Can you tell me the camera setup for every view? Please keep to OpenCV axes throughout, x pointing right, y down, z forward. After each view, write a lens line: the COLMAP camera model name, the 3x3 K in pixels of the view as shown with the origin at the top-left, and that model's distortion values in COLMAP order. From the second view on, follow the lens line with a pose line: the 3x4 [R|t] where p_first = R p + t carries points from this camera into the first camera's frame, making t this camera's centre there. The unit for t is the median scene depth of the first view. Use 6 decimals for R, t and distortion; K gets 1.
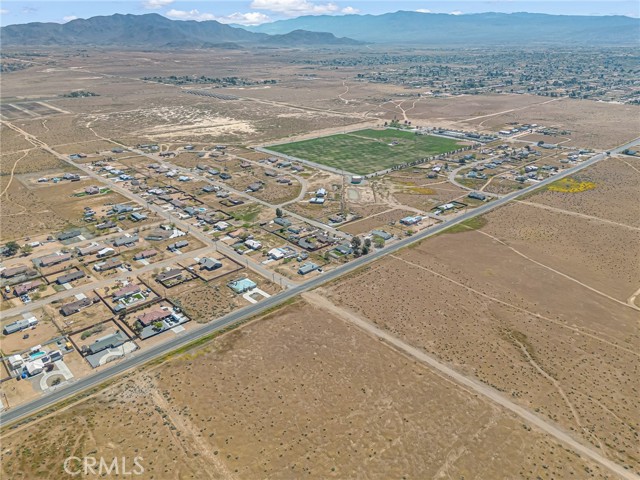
lens RADIAL K [[468.5, 0, 319.9], [0, 468.5, 239.8], [0, 0, 1]] dist [0.052128, -0.039588]
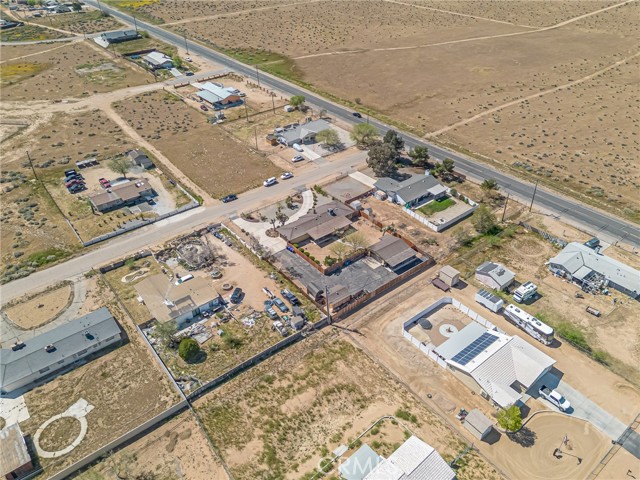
lens RADIAL K [[468.5, 0, 322.3], [0, 468.5, 239.7], [0, 0, 1]] dist [0.052128, -0.039588]
pose [[0.068495, -0.586789, 0.806838, -0.178909], [0.400379, 0.756920, 0.516496, -0.112493], [-0.913786, 0.287664, 0.286783, 0.798430]]
